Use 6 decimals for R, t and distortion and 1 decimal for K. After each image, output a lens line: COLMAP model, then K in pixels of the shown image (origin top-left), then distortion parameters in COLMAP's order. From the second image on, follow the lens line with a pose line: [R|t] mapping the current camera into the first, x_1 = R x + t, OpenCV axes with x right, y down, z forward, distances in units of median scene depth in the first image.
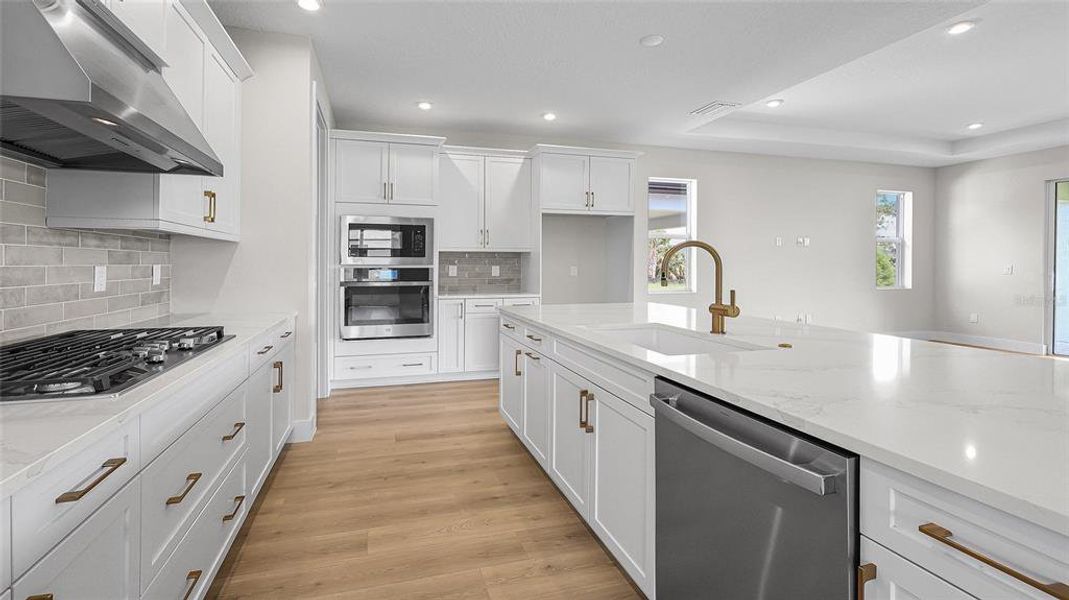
lens RADIAL K [[510.5, 0, 532.3], [0, 510.5, 297.2], [0, 0, 1]] dist [-0.013065, 0.000491]
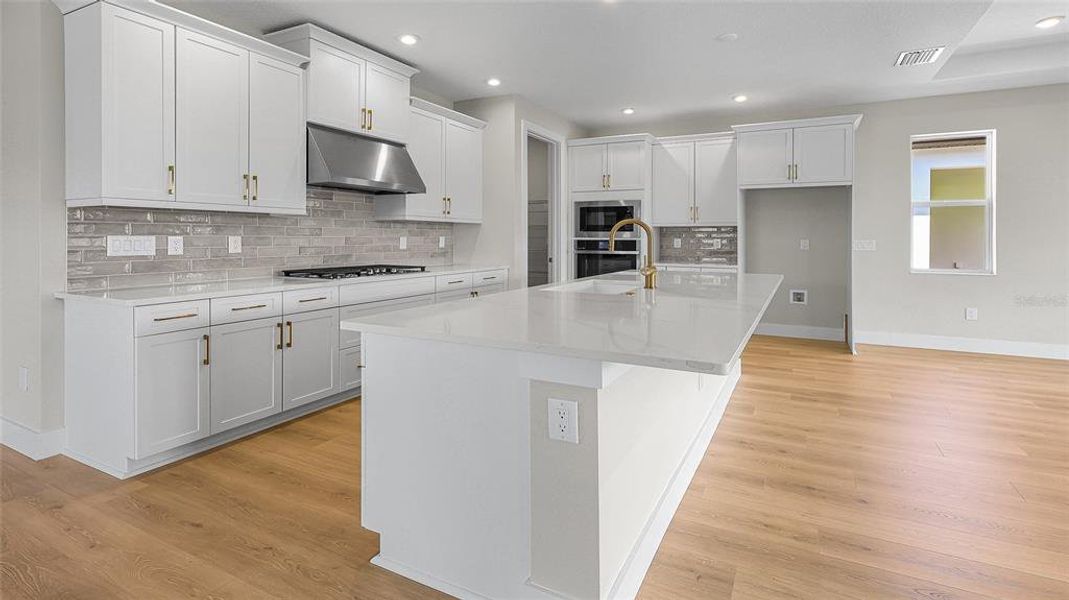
lens RADIAL K [[510.5, 0, 528.1], [0, 510.5, 288.9], [0, 0, 1]] dist [-0.013065, 0.000491]
pose [[0.707859, 0.071479, -0.702727, 0.498471], [-0.047579, 0.997432, 0.053529, 0.007647], [0.704749, -0.004455, 0.709443, -0.073069]]
